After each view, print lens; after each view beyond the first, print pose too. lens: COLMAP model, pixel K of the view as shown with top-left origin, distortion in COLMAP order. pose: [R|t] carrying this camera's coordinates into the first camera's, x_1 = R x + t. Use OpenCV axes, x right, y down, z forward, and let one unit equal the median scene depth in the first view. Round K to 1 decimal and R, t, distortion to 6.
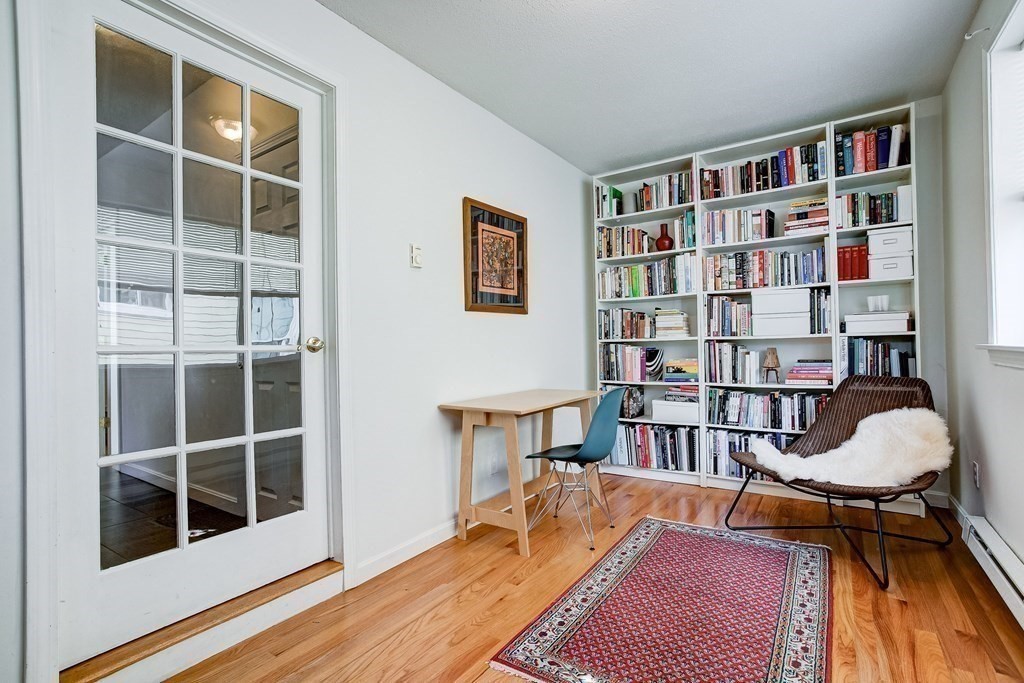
lens RADIAL K [[500.6, 0, 507.7], [0, 500.6, 344.9], [0, 0, 1]] dist [-0.060488, 0.048391]
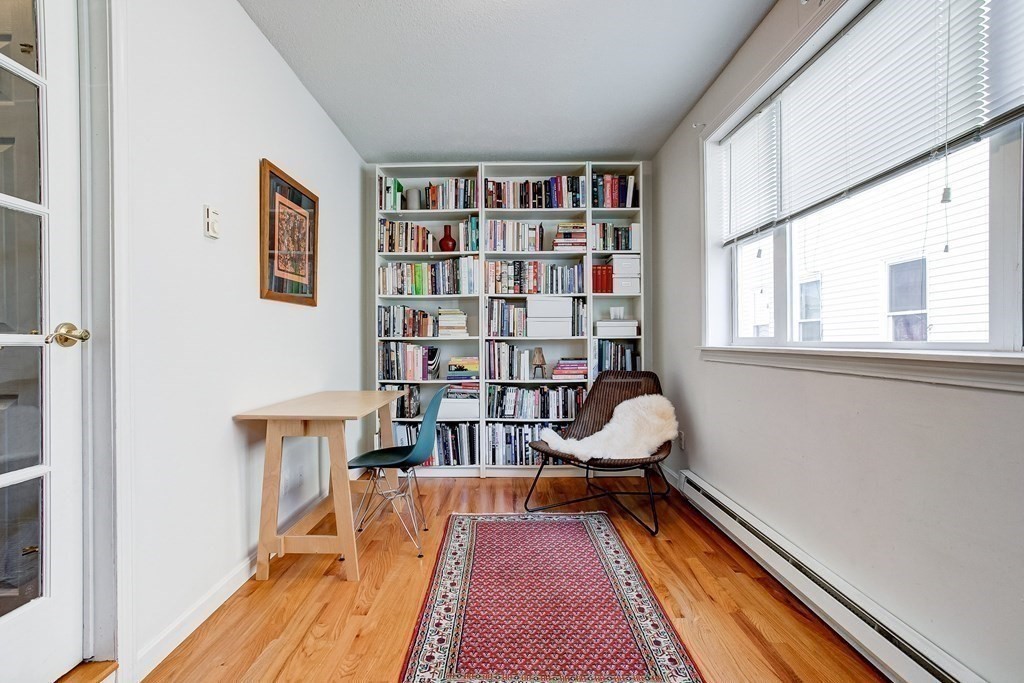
lens RADIAL K [[500.6, 0, 507.7], [0, 500.6, 344.9], [0, 0, 1]] dist [-0.060488, 0.048391]
pose [[0.825276, 0.012764, 0.564586, -0.184082], [-0.013551, 0.999904, -0.002798, 0.004240], [-0.564567, -0.005341, 0.825370, 0.094406]]
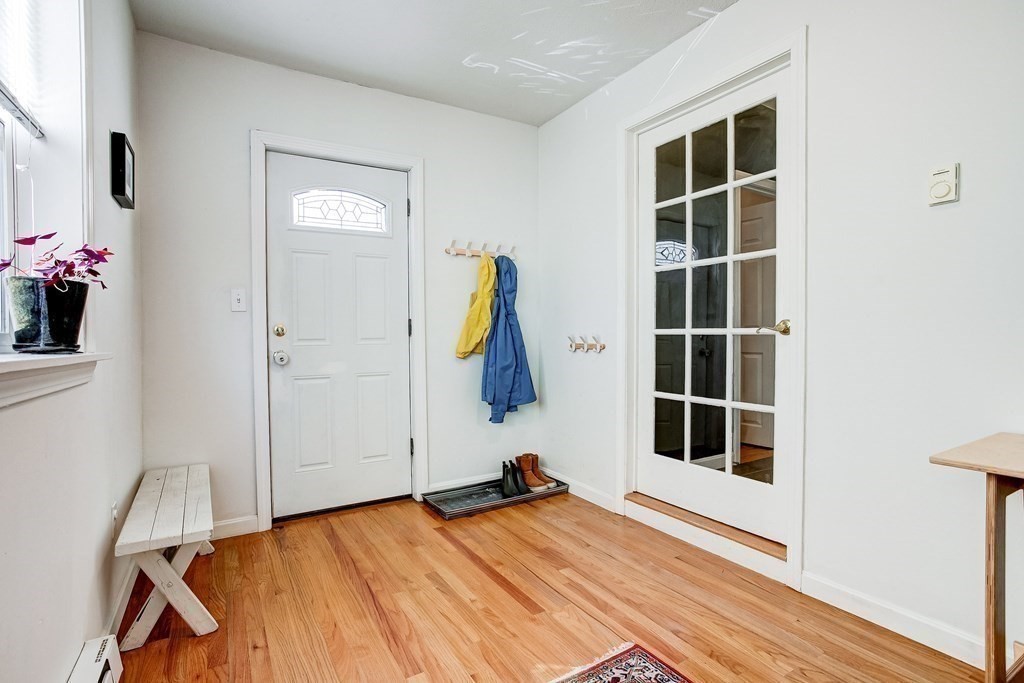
lens RADIAL K [[496.2, 0, 507.3], [0, 496.2, 344.8], [0, 0, 1]] dist [-0.051657, 0.037388]
pose [[-0.409833, 0.039138, -0.911320, 0.490639], [0.016886, 0.999233, 0.035319, -0.006746], [0.912004, -0.000913, -0.410180, 0.595870]]
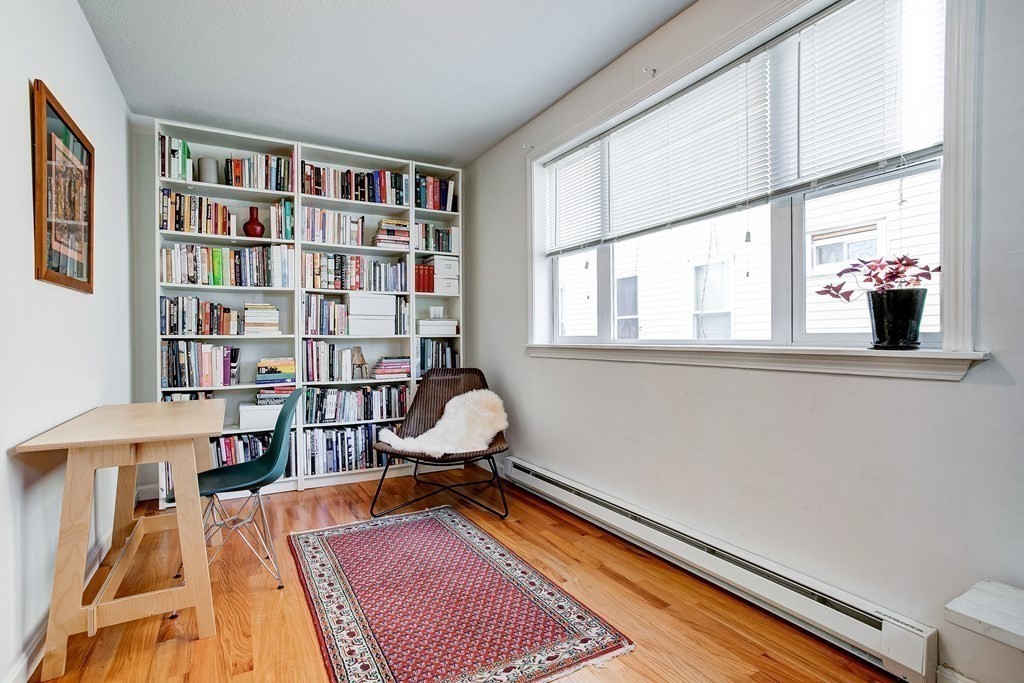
lens RADIAL K [[496.2, 0, 507.3], [0, 496.2, 344.8], [0, 0, 1]] dist [-0.051657, 0.037388]
pose [[0.442485, 0.007840, 0.896742, -0.311584], [-0.004810, 0.999968, -0.006369, 0.007800], [-0.896763, -0.001495, 0.442508, 0.235189]]
